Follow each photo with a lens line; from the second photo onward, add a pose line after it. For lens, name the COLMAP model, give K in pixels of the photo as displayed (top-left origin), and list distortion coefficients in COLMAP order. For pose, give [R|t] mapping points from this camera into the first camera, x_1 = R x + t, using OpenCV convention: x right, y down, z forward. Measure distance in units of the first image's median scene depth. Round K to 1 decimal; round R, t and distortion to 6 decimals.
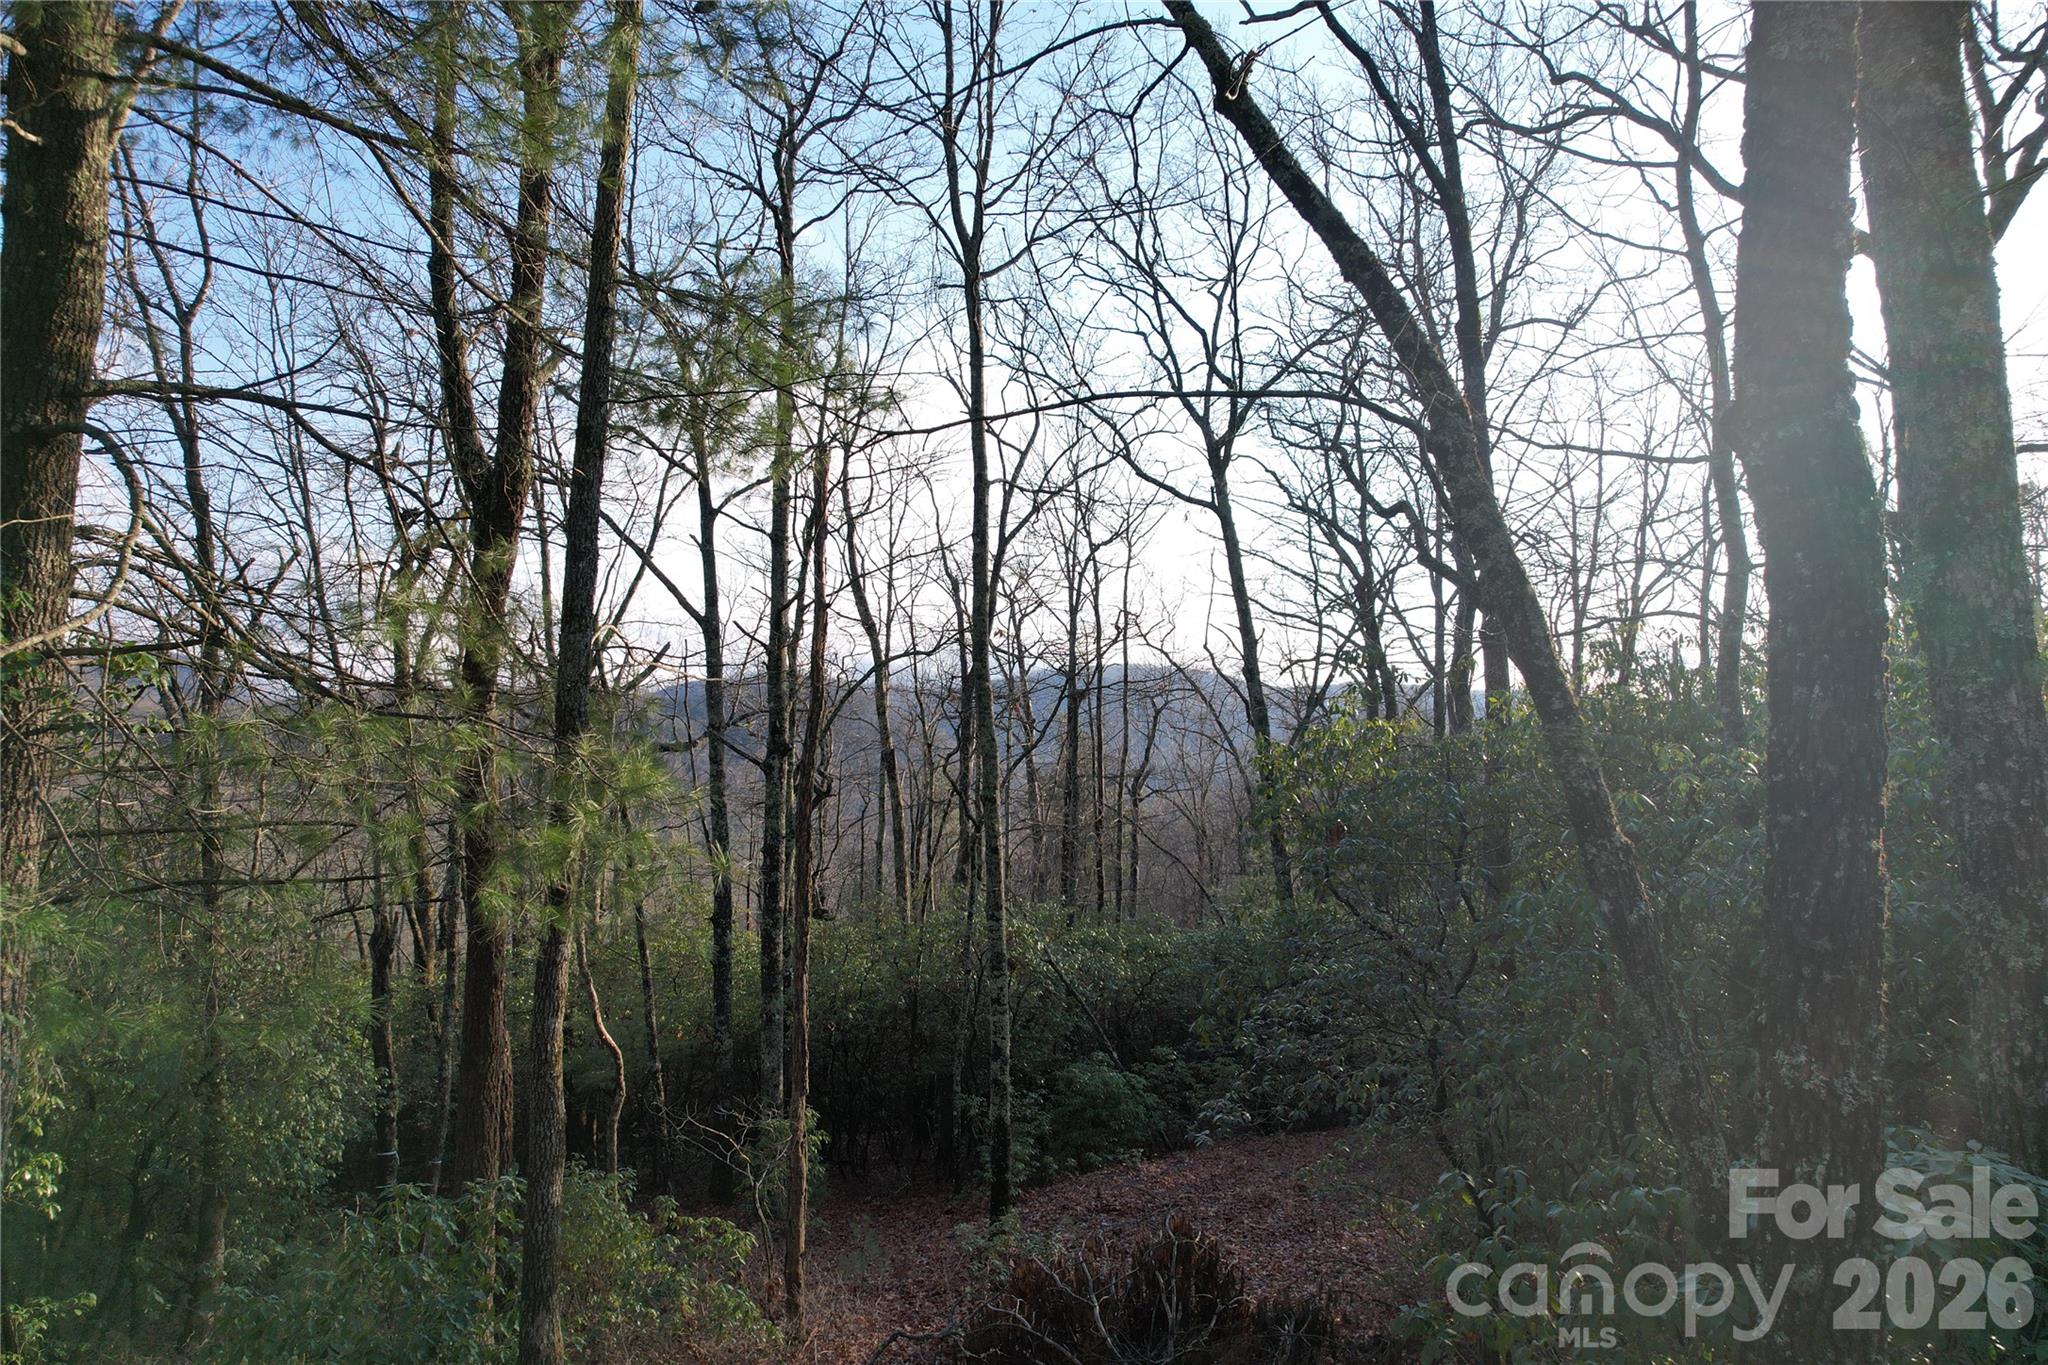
lens RADIAL K [[1347.1, 0, 1024.0], [0, 1347.1, 684.7], [0, 0, 1]] dist [-0.039998, 0.050327]
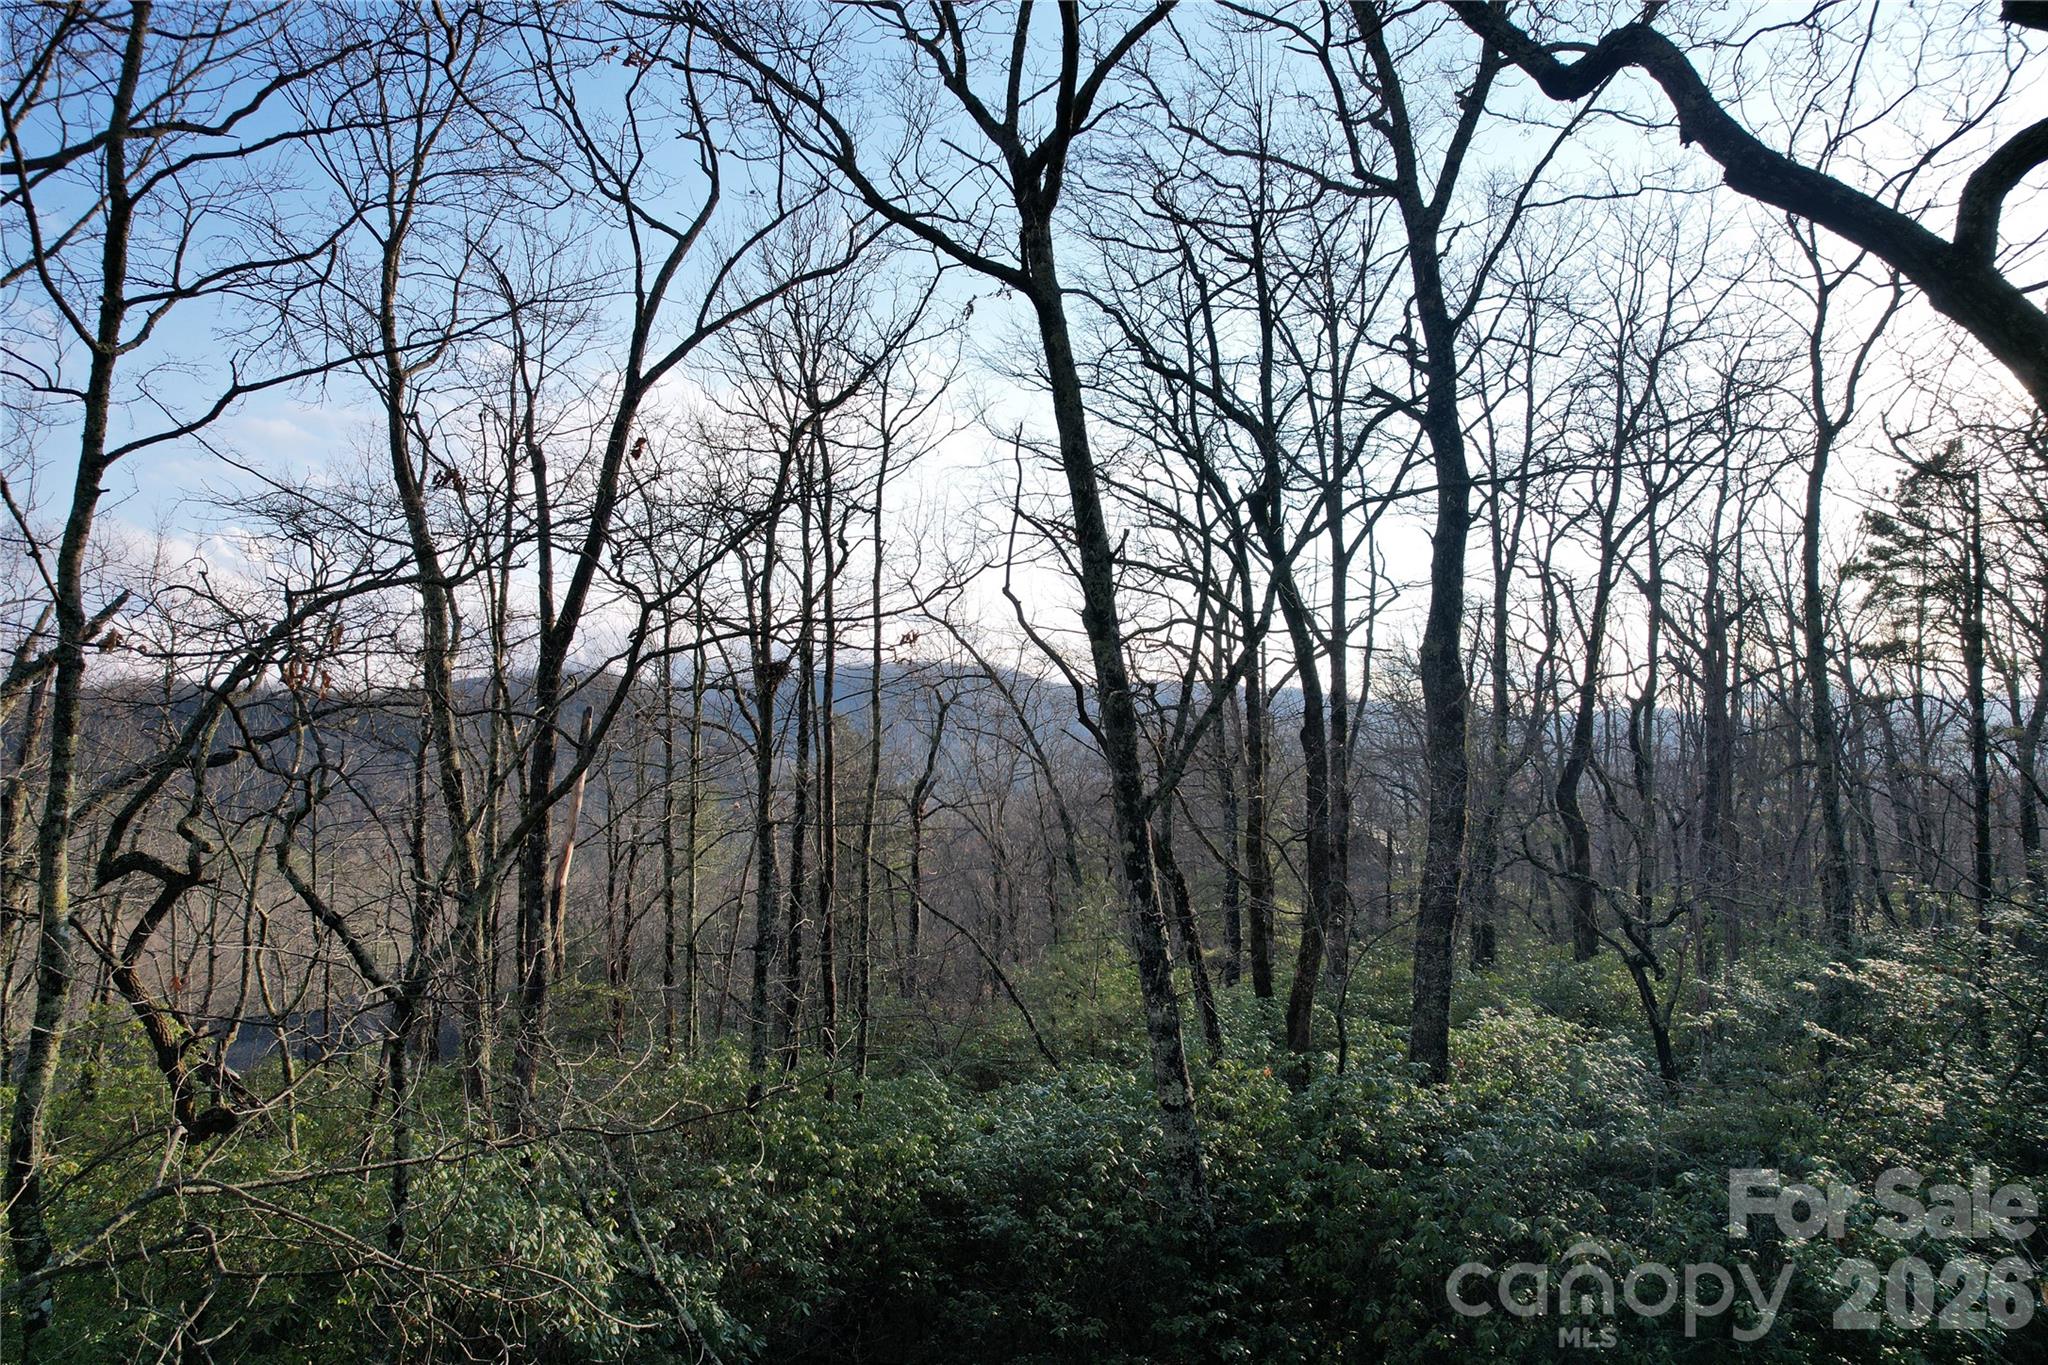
lens RADIAL K [[1347.1, 0, 1016.3], [0, 1347.1, 676.7], [0, 0, 1]] dist [-0.039998, 0.050327]
pose [[0.989687, 0.003630, 0.143199, 0.065032], [-0.003070, 0.999987, -0.004129, 0.012892], [-0.143212, 0.003647, 0.989685, 0.492258]]
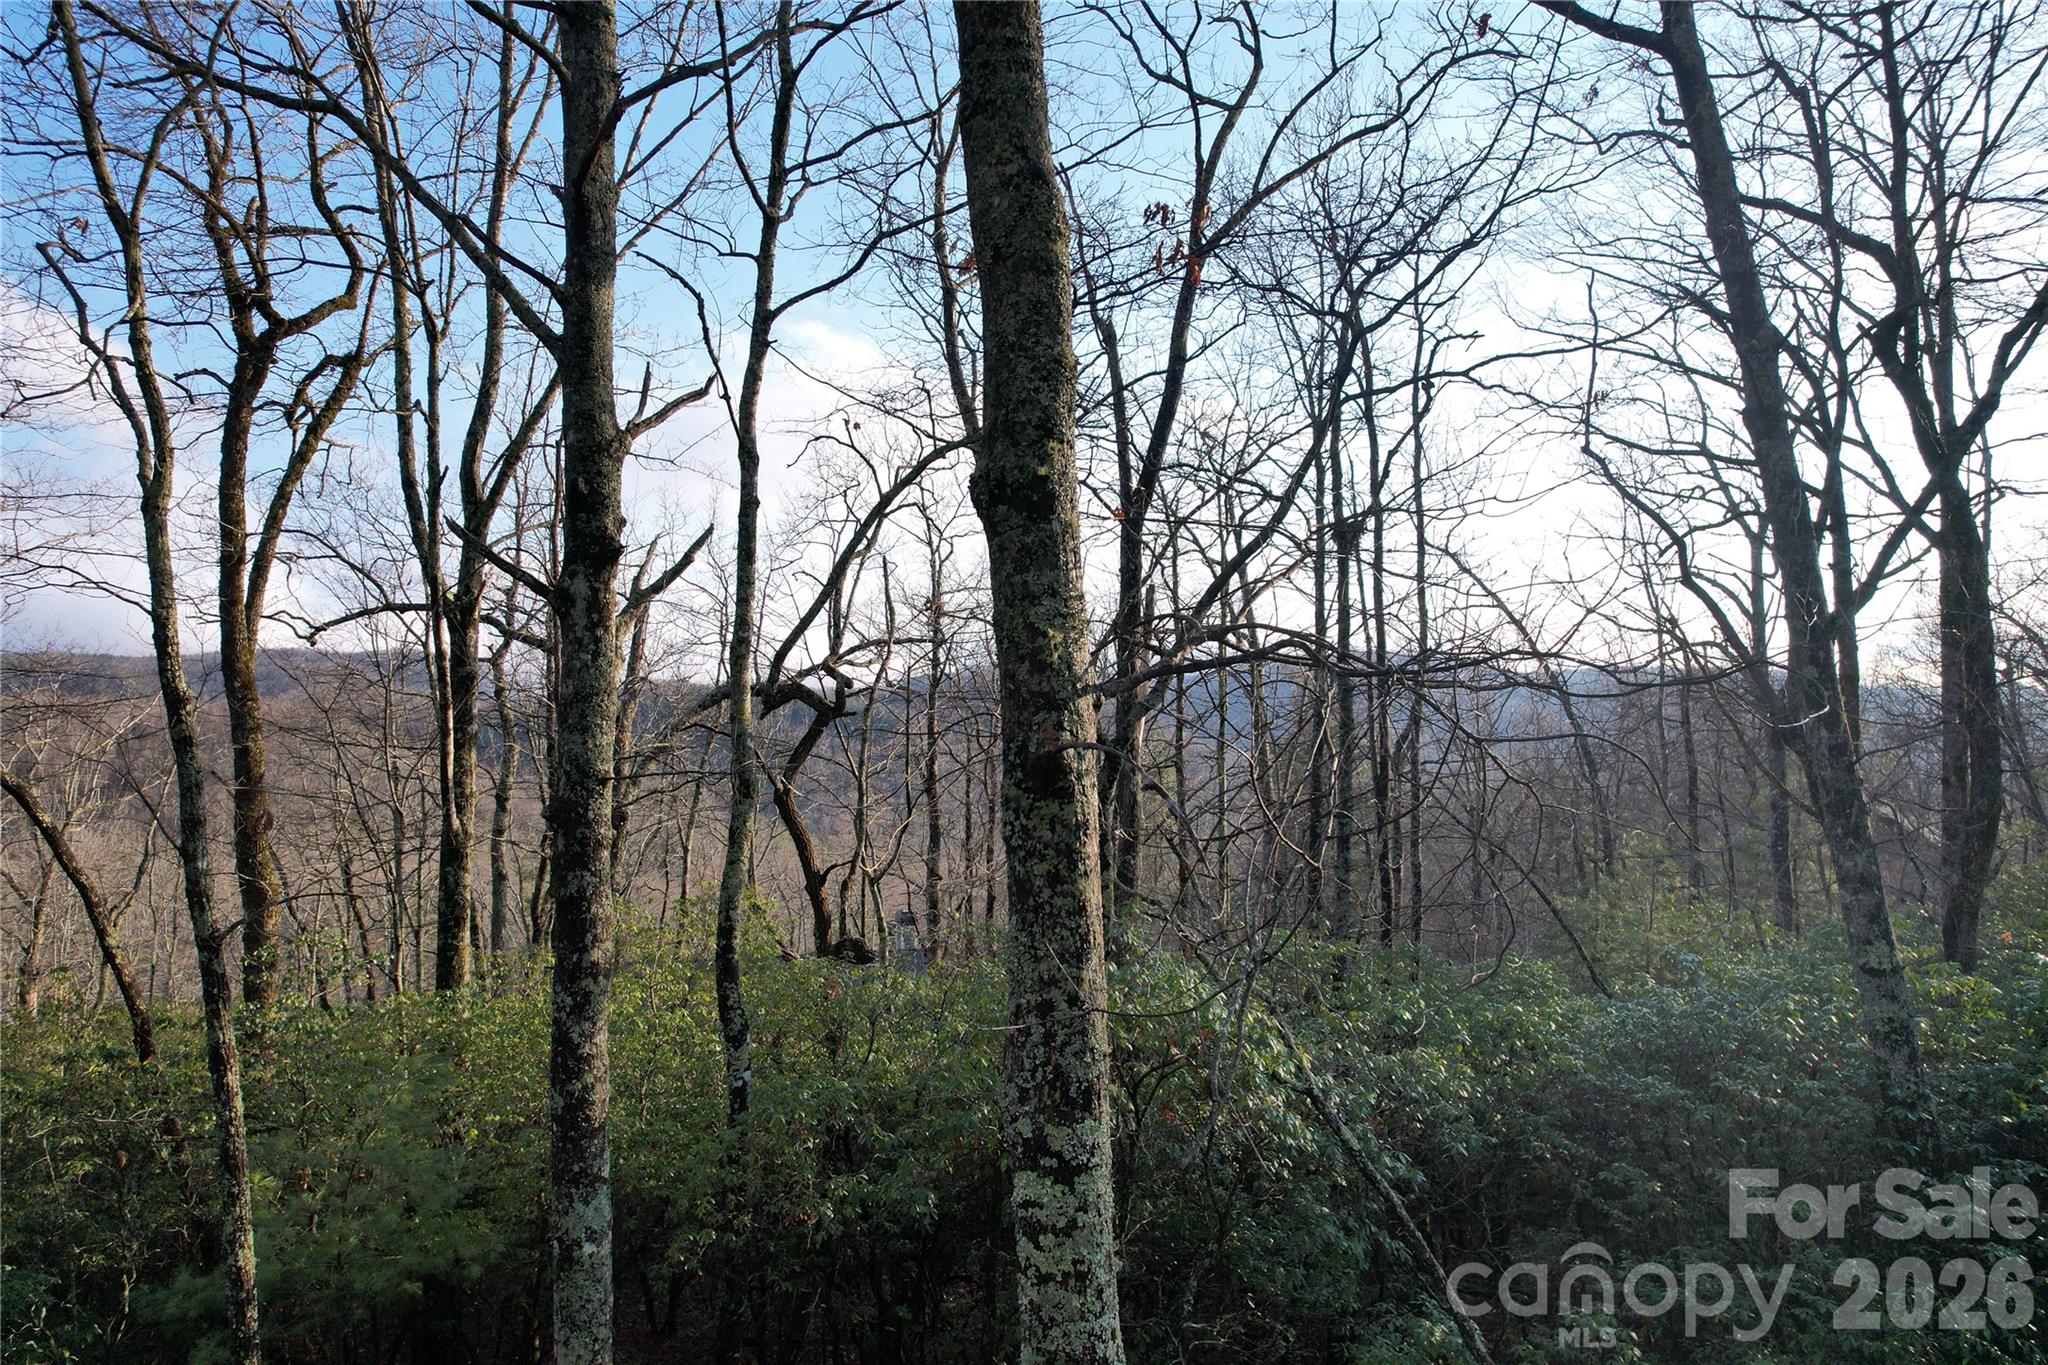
lens RADIAL K [[1347.1, 0, 1019.2], [0, 1347.1, 671.8], [0, 0, 1]] dist [-0.039998, 0.050327]
pose [[0.985142, -0.013784, -0.171187, 0.003914], [0.013311, 0.999904, -0.003912, 0.068045], [0.171225, 0.001575, 0.985231, 0.508838]]
